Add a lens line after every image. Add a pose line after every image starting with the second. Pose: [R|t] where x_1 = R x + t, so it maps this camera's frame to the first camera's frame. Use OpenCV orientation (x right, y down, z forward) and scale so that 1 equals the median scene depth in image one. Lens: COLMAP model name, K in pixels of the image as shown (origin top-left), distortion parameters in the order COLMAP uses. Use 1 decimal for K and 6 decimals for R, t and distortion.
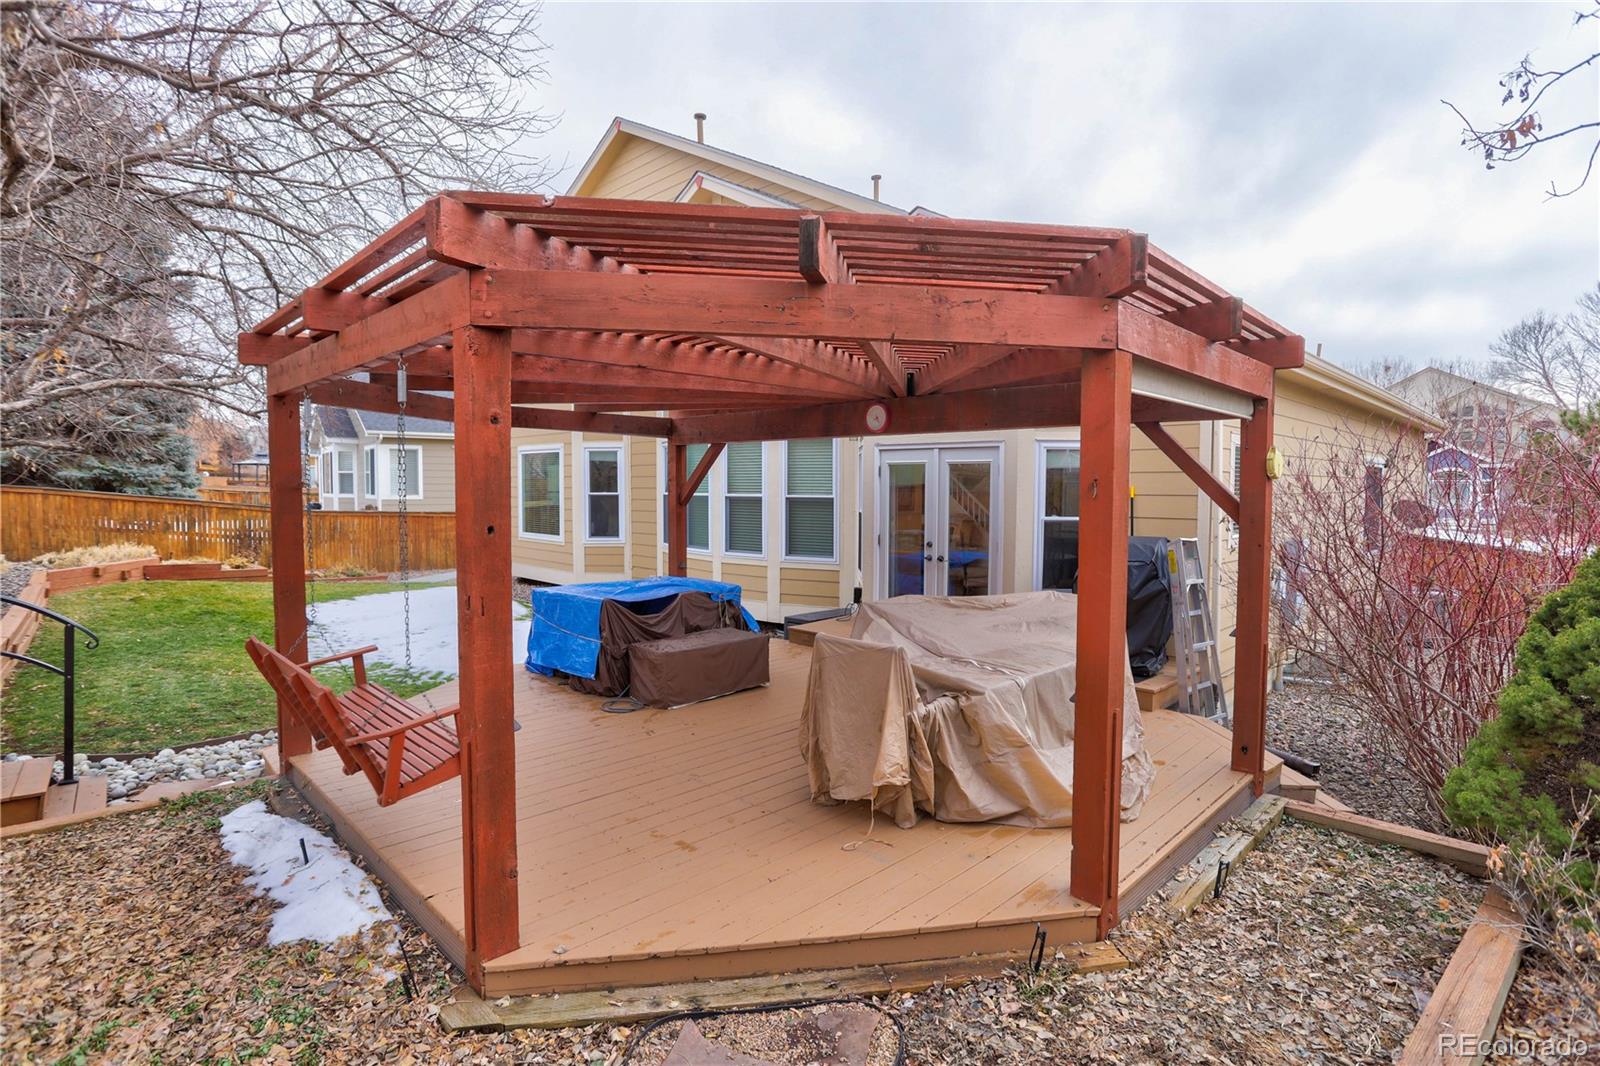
lens RADIAL K [[780.7, 0, 801.3], [0, 780.7, 524.5], [0, 0, 1]] dist [-0.056007, 0.021937]
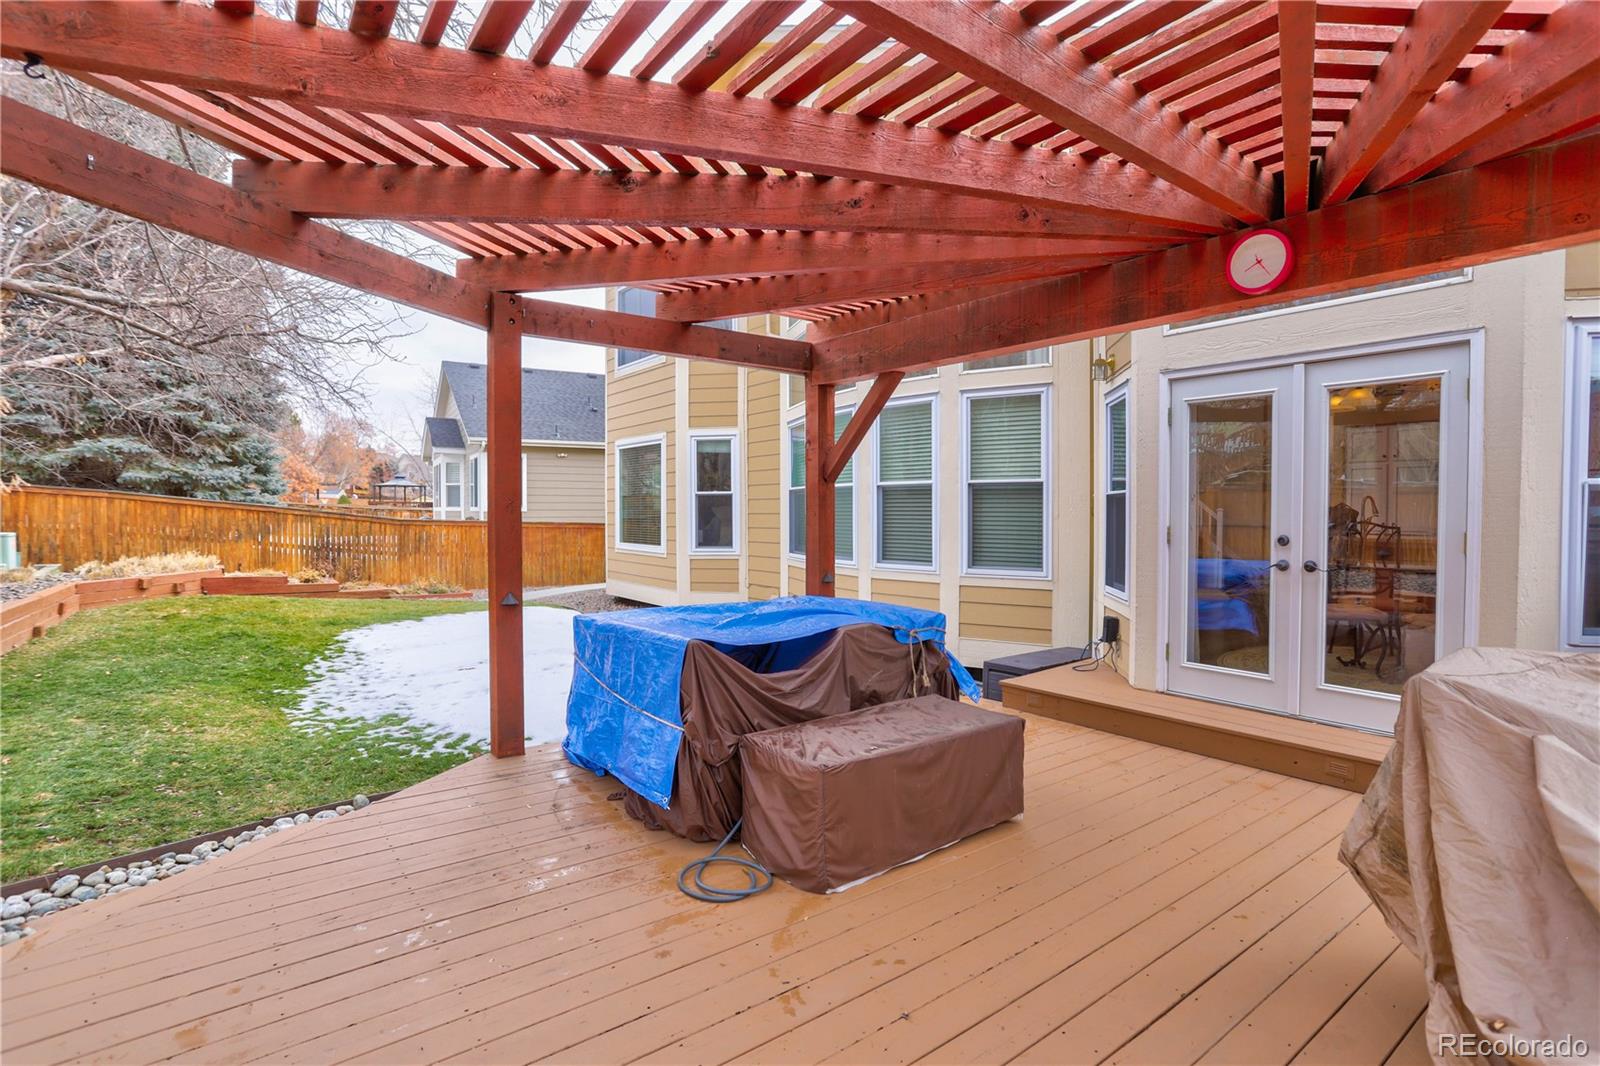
lens RADIAL K [[780.7, 0, 799.4], [0, 780.7, 524.0], [0, 0, 1]] dist [-0.056007, 0.021937]
pose [[0.988814, -0.002592, -0.149131, -0.059637], [-0.001785, 0.999572, -0.029203, 0.019739], [0.149142, 0.029143, 0.988386, 0.275939]]
